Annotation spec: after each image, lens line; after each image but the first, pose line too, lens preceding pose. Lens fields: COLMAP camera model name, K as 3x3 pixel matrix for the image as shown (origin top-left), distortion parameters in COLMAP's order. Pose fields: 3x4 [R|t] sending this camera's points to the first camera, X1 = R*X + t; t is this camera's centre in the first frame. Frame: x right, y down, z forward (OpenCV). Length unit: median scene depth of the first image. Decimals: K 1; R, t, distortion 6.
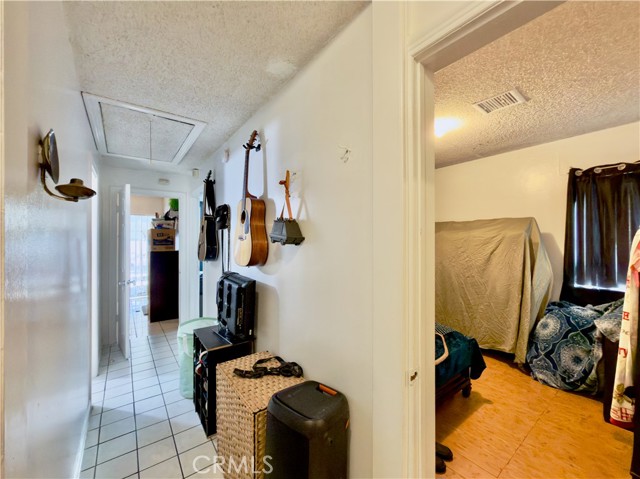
lens RADIAL K [[257.8, 0, 323.0], [0, 257.8, 241.2], [0, 0, 1]] dist [0.000003, 0.000635]
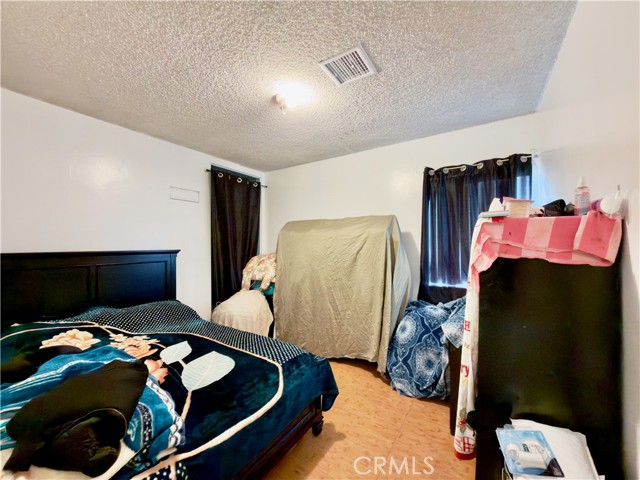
lens RADIAL K [[257.8, 0, 316.8], [0, 257.8, 240.7], [0, 0, 1]] dist [0.000003, 0.000635]
pose [[0.943734, 0.003001, 0.330693, 0.249223], [0.000822, 0.999934, -0.011420, 0.015000], [-0.330705, 0.011049, 0.943669, 0.211555]]
